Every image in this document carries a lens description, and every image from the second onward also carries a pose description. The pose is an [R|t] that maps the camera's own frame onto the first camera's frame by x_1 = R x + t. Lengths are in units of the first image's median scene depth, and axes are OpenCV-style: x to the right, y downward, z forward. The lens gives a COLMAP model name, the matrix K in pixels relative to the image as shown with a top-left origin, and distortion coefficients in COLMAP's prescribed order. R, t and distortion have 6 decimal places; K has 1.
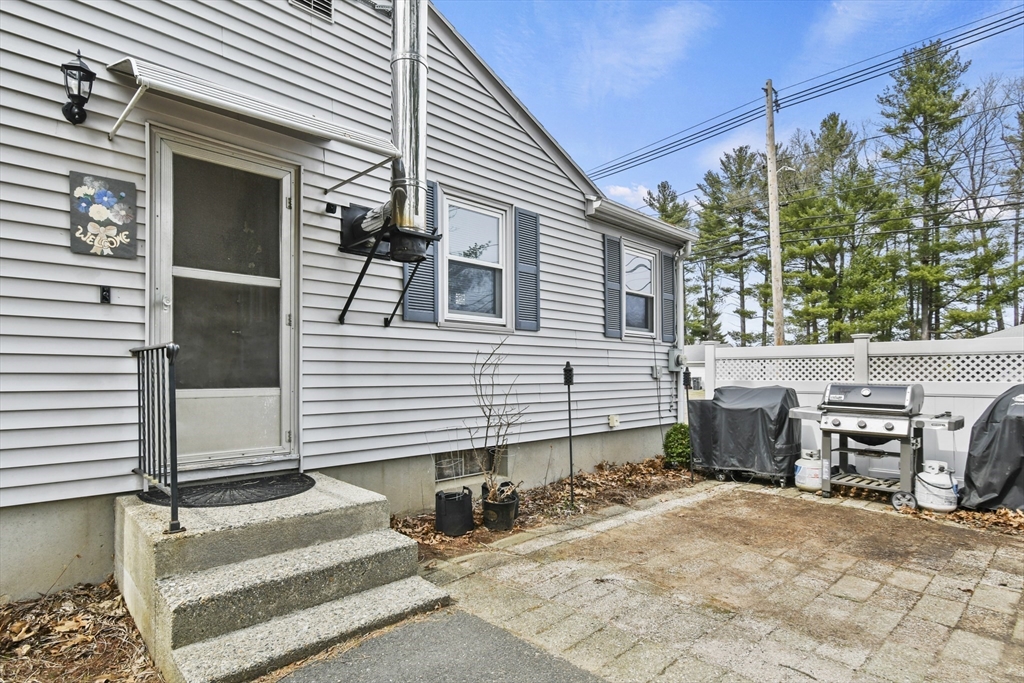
lens RADIAL K [[535.0, 0, 524.4], [0, 535.0, 369.5], [0, 0, 1]] dist [-0.003439, -0.001253]
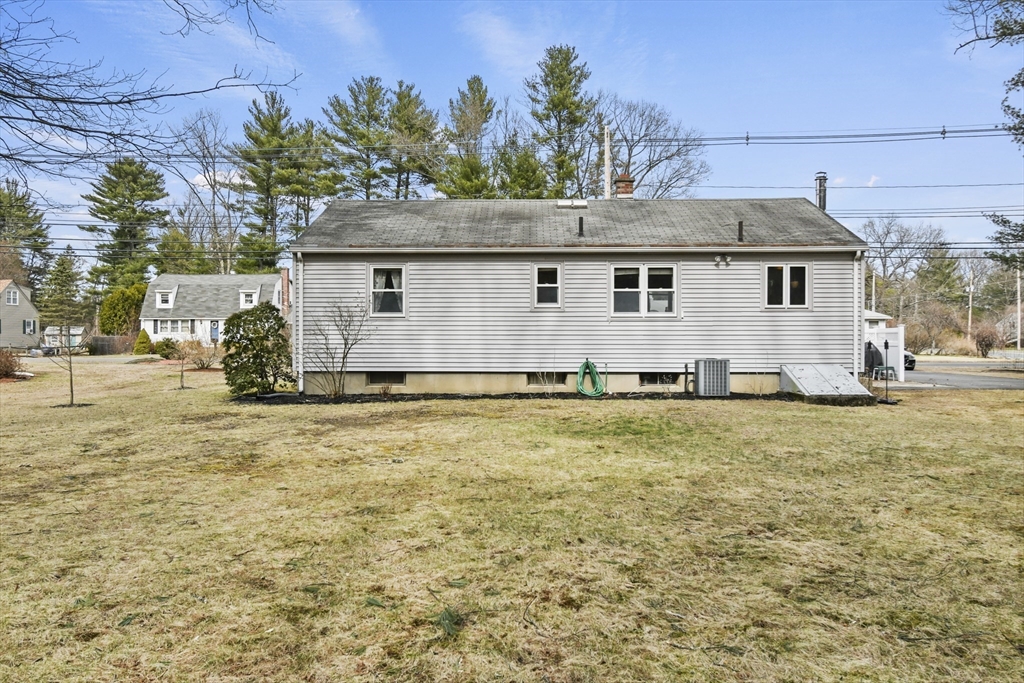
lens RADIAL K [[779.9, 0, 510.9], [0, 779.9, 337.7], [0, 0, 1]] dist [0.001004, -0.003479]
pose [[0.726273, 0.002260, 0.687402, -0.459914], [-0.009557, 0.999931, 0.006810, -0.001585], [-0.687340, -0.011515, 0.726245, -0.132486]]
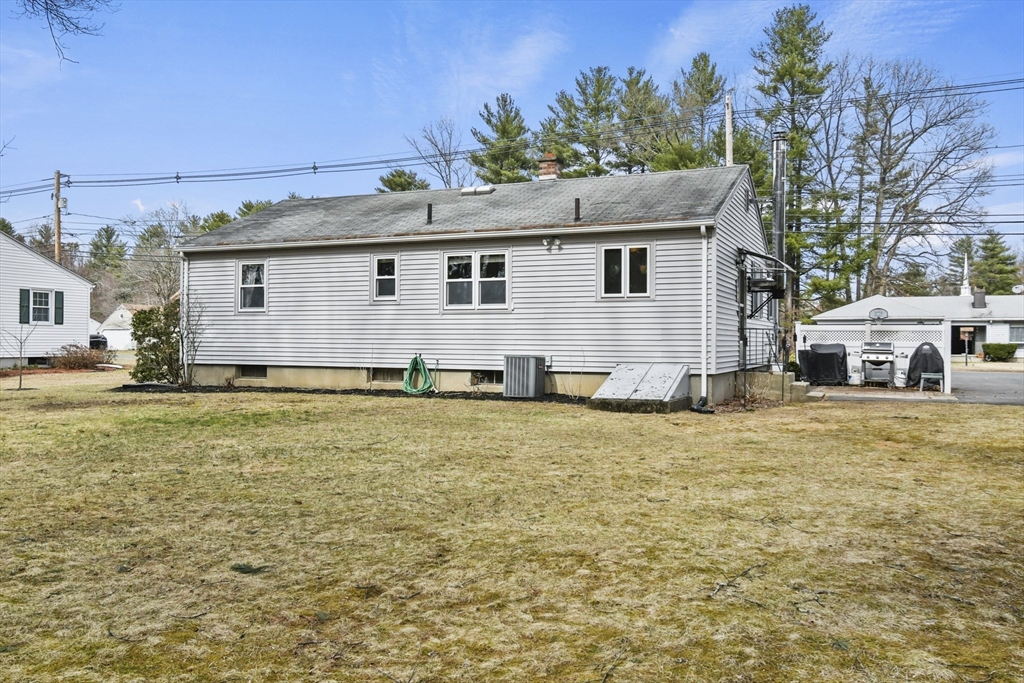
lens RADIAL K [[830.2, 0, 517.0], [0, 830.2, 341.2], [0, 0, 1]] dist [0.003352, 0.003049]
pose [[0.929169, 0.007644, 0.369575, -0.284864], [-0.011745, 0.999892, 0.008849, 0.000767], [-0.369468, -0.012563, 0.929159, -0.242116]]
